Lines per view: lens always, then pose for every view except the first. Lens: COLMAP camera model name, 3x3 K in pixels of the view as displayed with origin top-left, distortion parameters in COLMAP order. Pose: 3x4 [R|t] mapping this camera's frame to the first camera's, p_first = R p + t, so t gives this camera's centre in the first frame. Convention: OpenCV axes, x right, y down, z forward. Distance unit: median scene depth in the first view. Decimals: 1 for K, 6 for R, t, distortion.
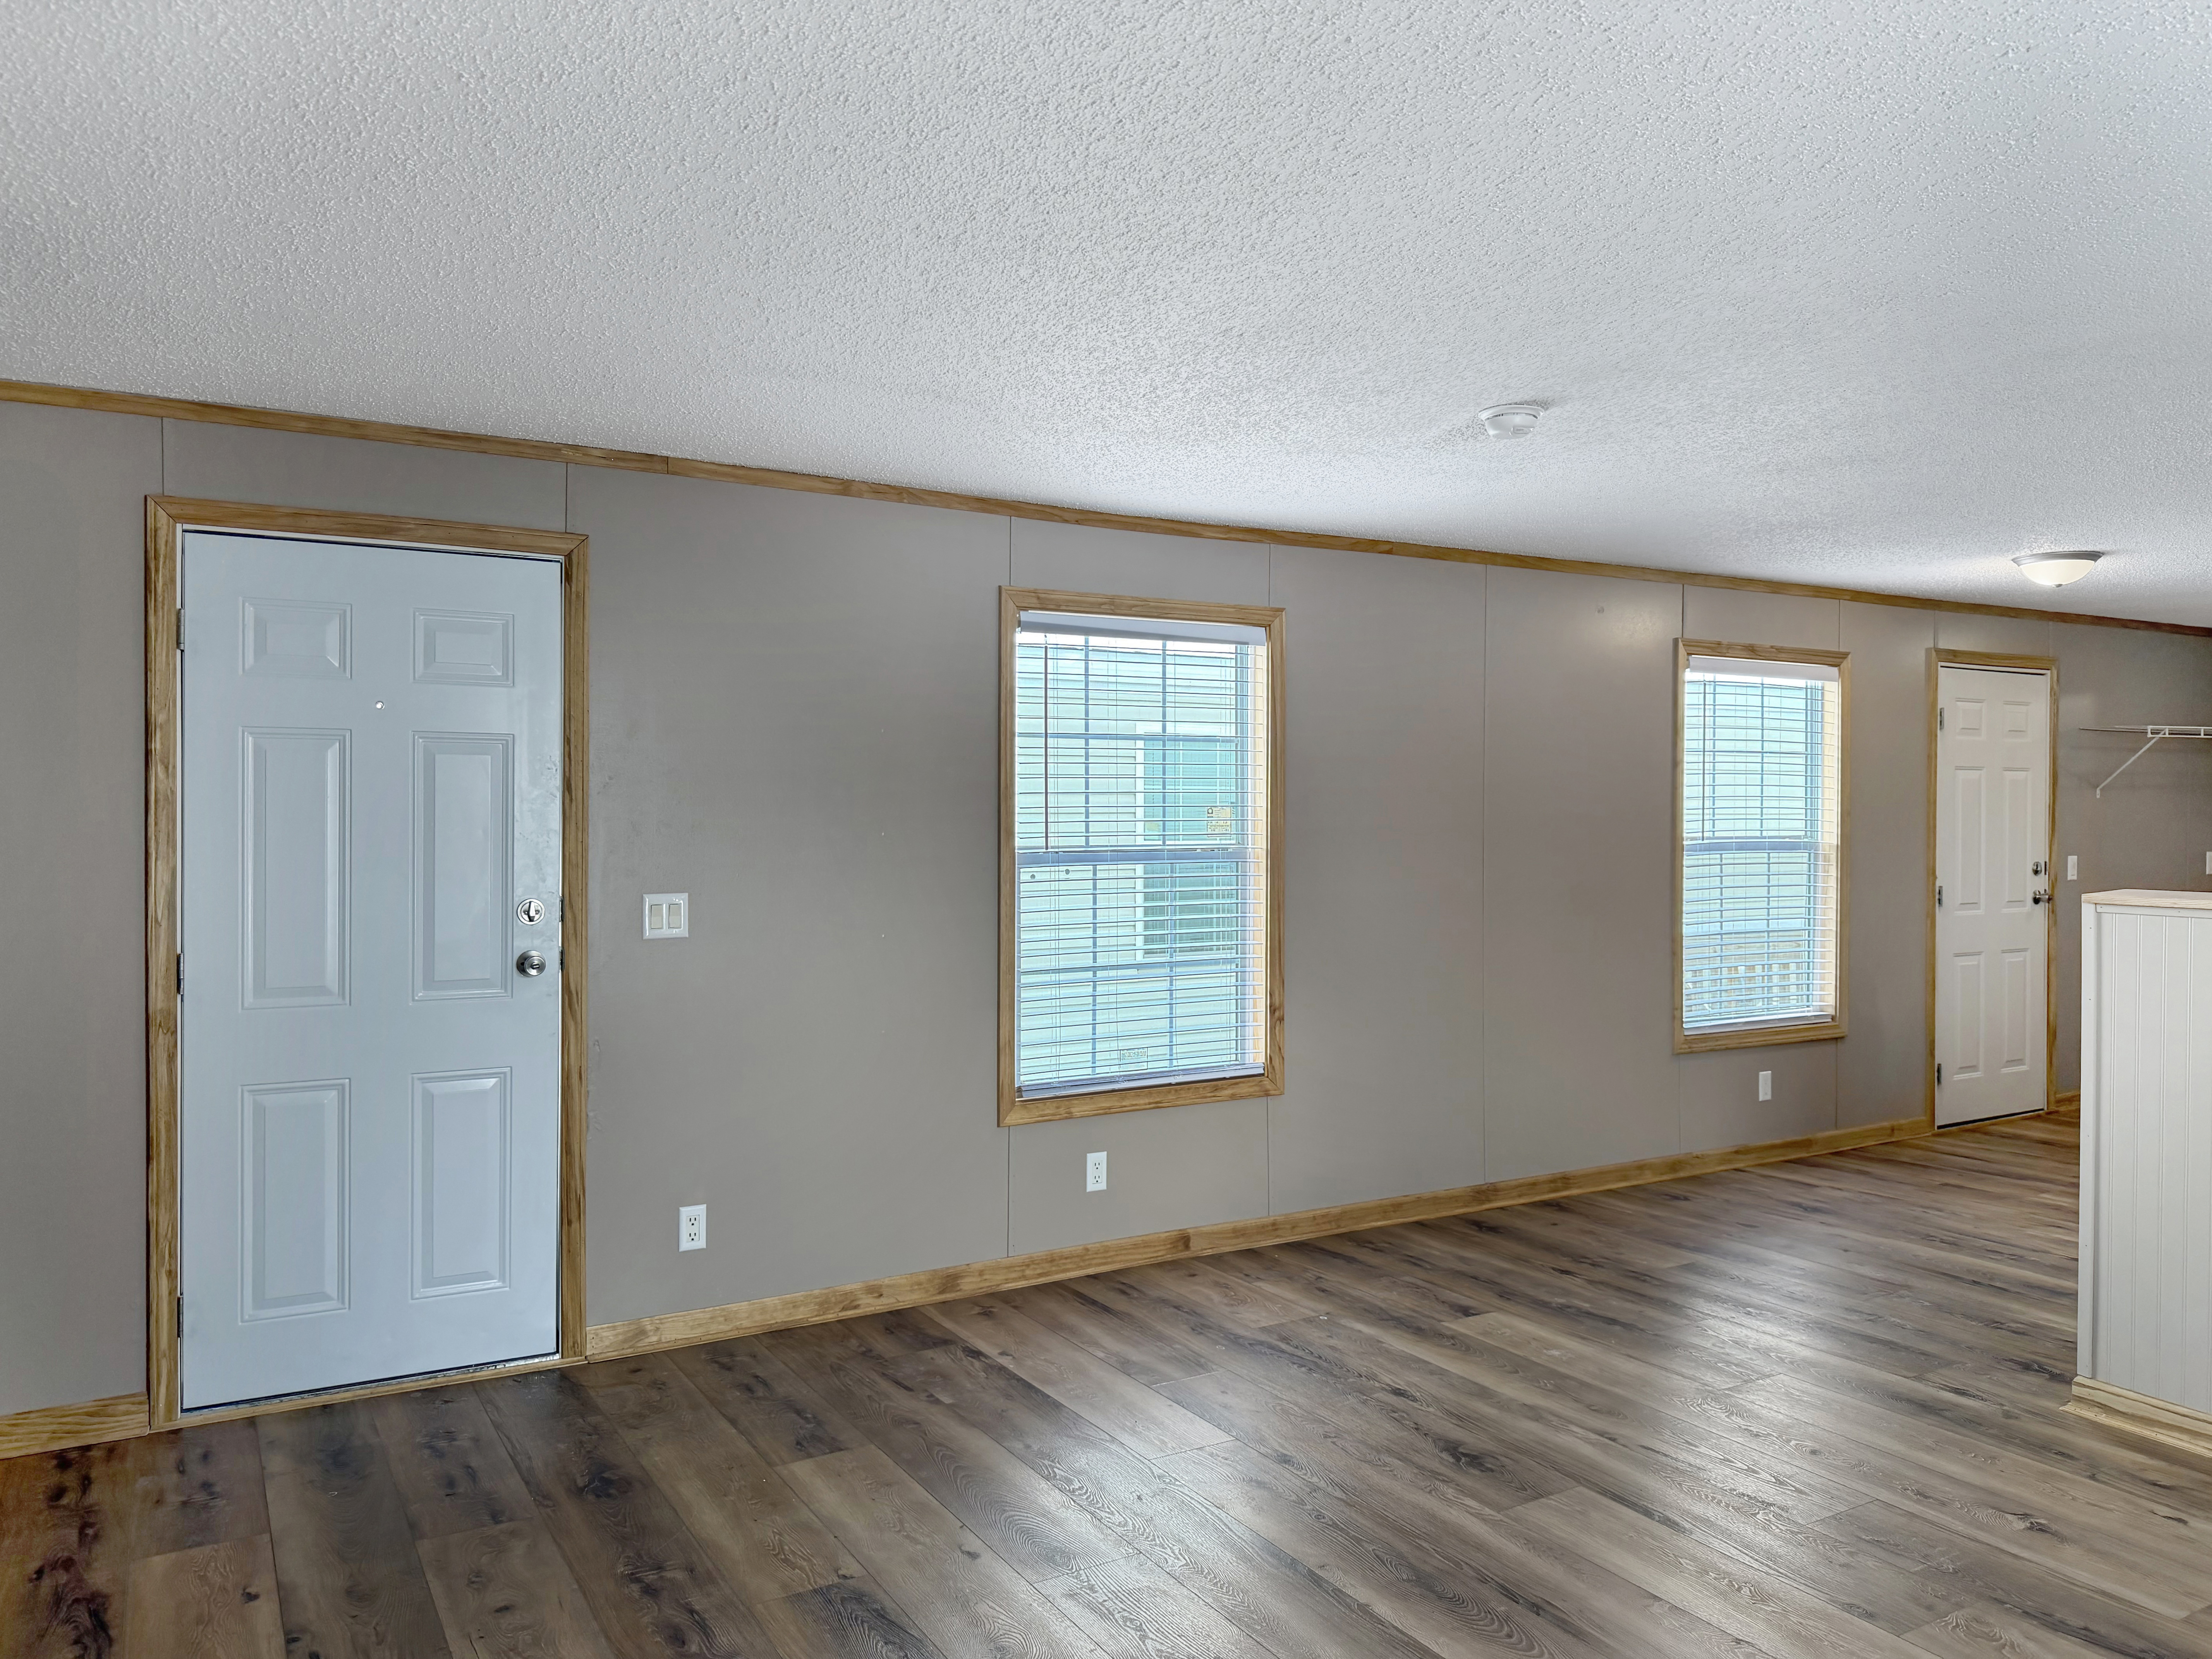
lens RADIAL K [[1597.2, 0, 1109.4], [0, 1597.2, 827.1], [0, 0, 1]] dist [0.060105, -0.065846]
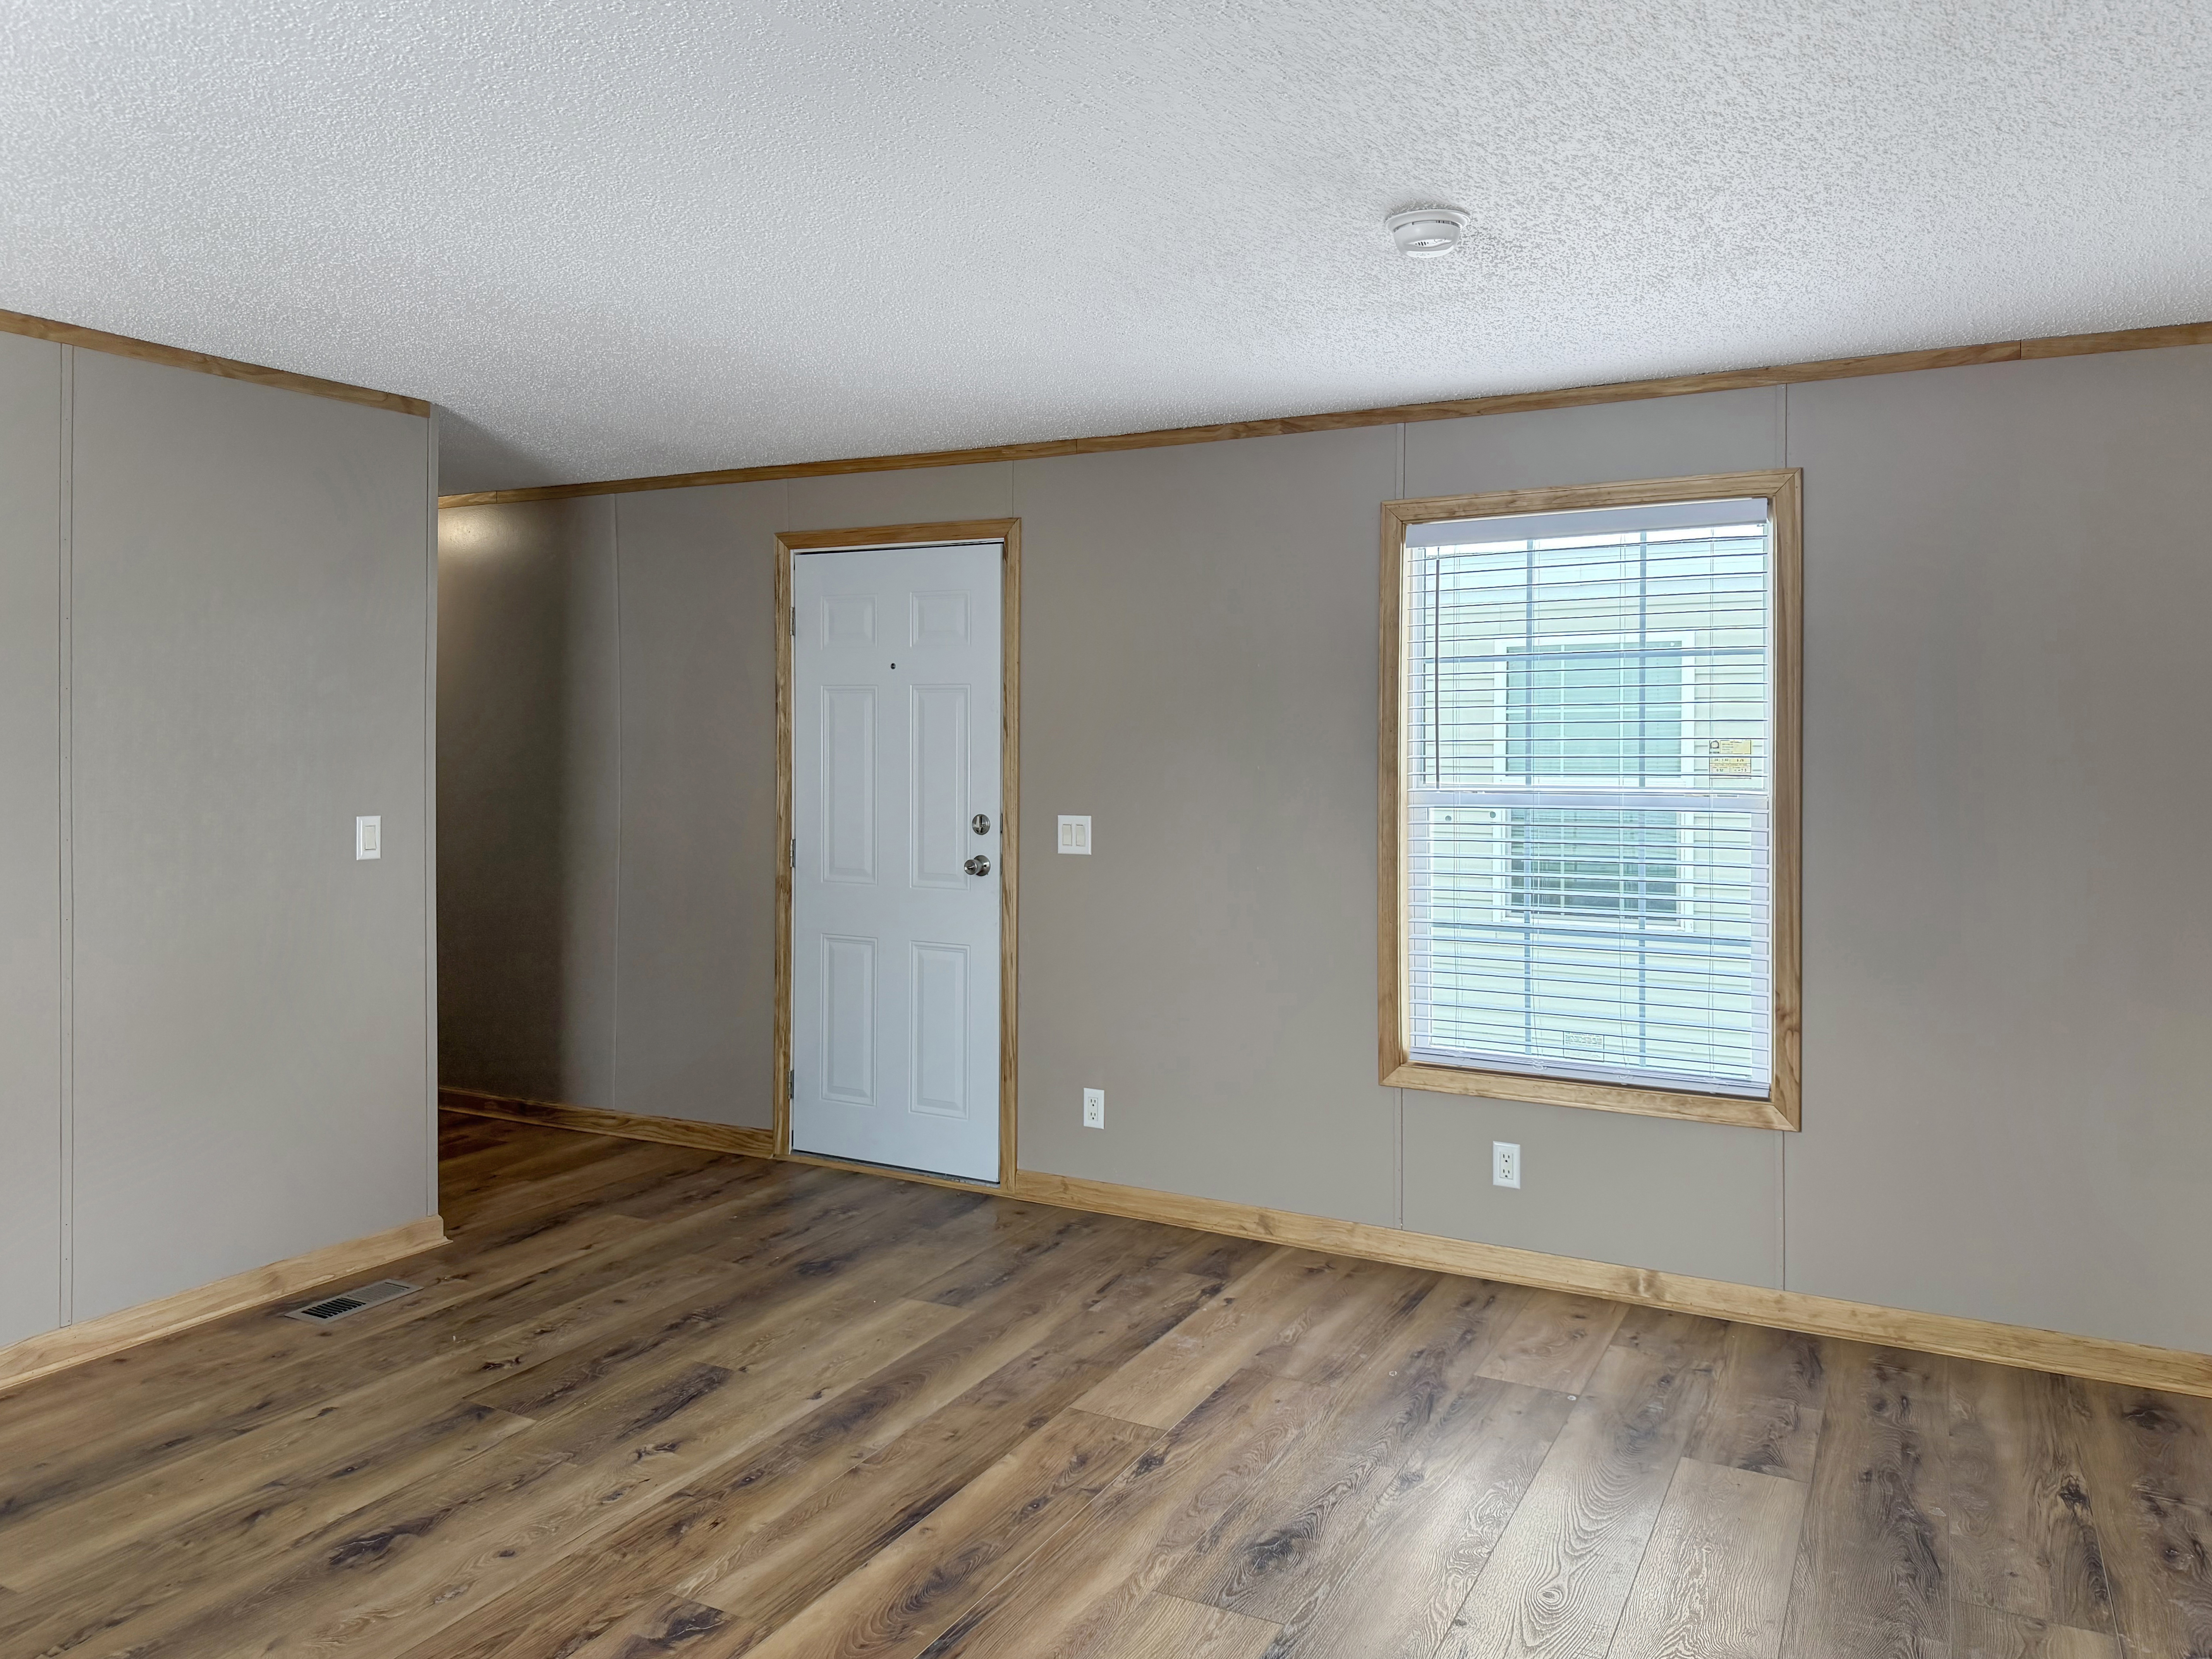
lens RADIAL K [[1597.2, 0, 1086.1], [0, 1597.2, 782.2], [0, 0, 1]] dist [0.060105, -0.065846]
pose [[0.521278, 0.022967, -0.853078, 0.651394], [-0.012730, 0.999736, 0.019136, -0.003952], [0.853292, 0.000884, 0.521433, 0.380652]]
